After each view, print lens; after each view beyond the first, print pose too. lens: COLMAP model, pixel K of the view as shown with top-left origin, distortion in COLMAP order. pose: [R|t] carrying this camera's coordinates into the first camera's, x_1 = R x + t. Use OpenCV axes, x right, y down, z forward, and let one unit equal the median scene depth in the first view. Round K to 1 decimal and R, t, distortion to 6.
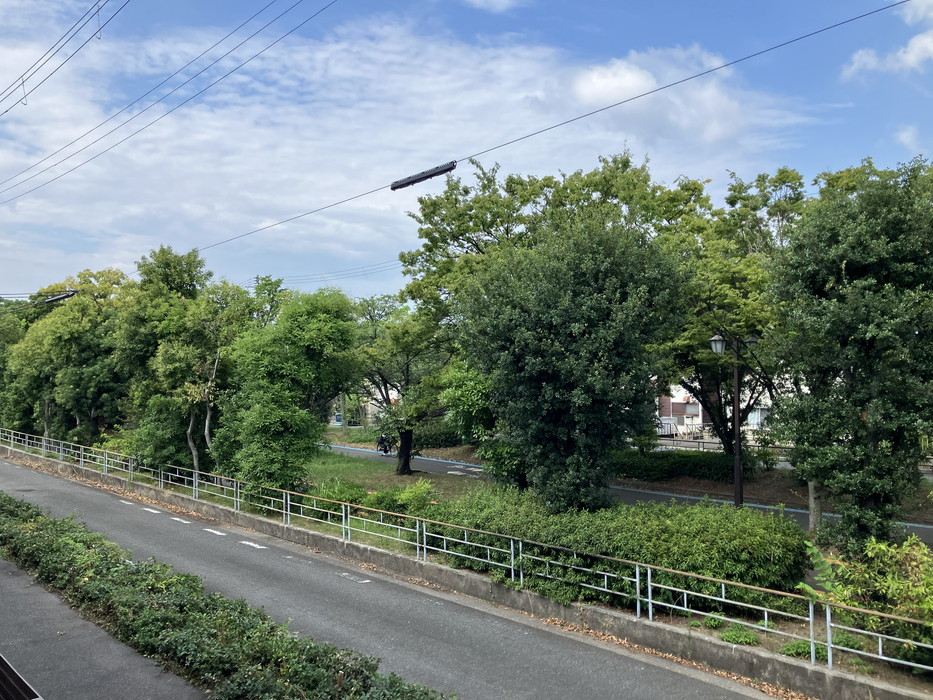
lens RADIAL K [[772.1, 0, 465.5], [0, 772.1, 348.2], [0, 0, 1]] dist [0.007896, 0.013223]
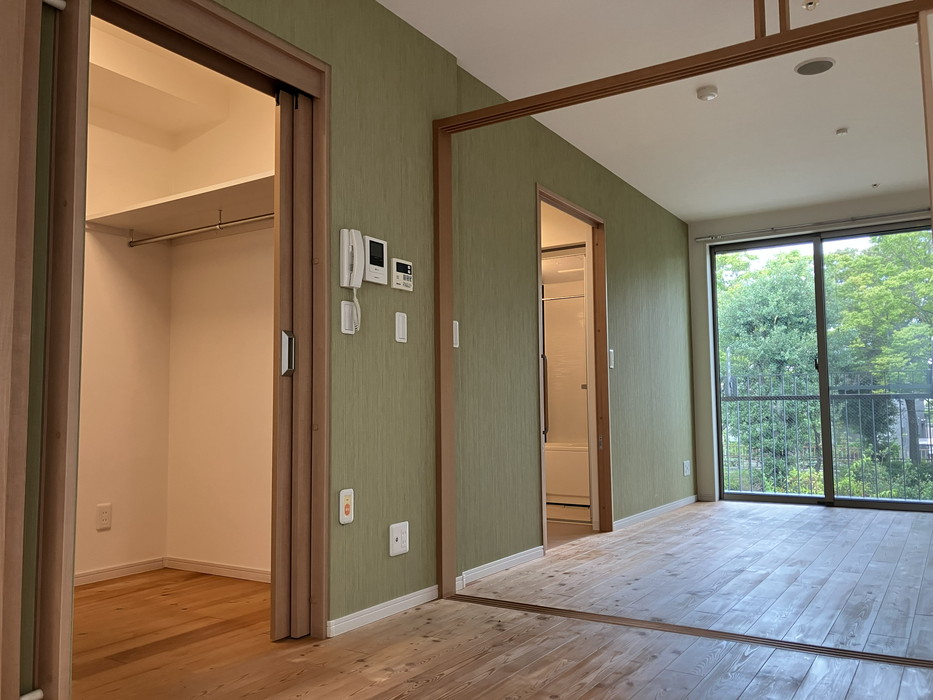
lens RADIAL K [[772.1, 0, 460.2], [0, 772.1, 353.0], [0, 0, 1]] dist [0.007896, 0.013223]
pose [[0.970917, 0.003762, 0.239388, -0.614996], [0.004402, 0.999427, -0.033557, 0.028064], [-0.239377, 0.033635, 0.970344, -0.531330]]
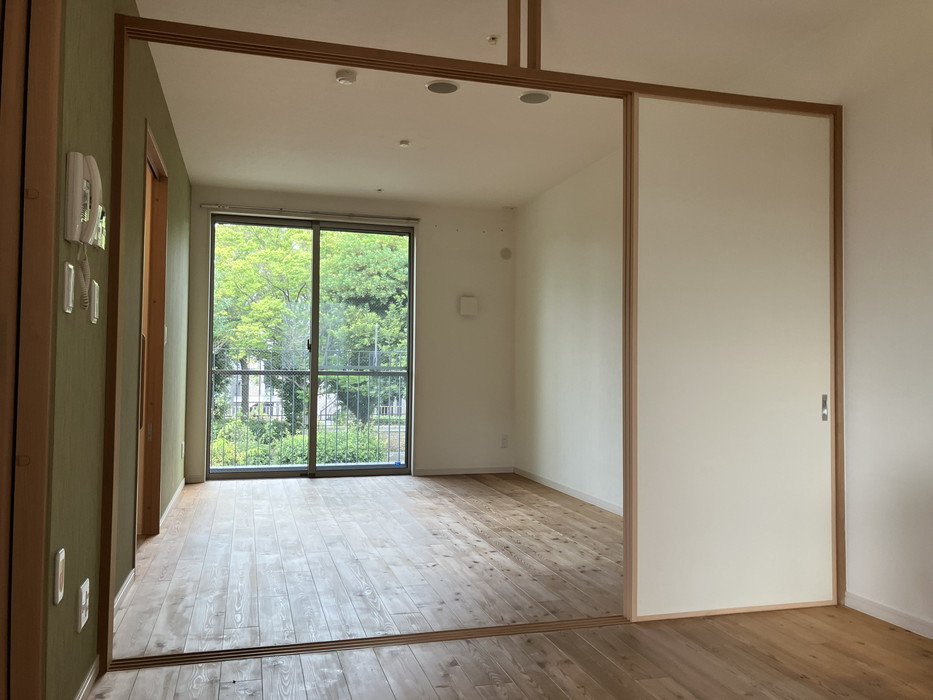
lens RADIAL K [[772.1, 0, 455.4], [0, 772.1, 329.1], [0, 0, 1]] dist [0.007896, 0.013223]
pose [[0.468975, 0.045685, 0.882029, -0.868805], [-0.047871, 0.998508, -0.026265, -0.005319], [-0.881913, -0.029906, 0.470463, -0.219035]]
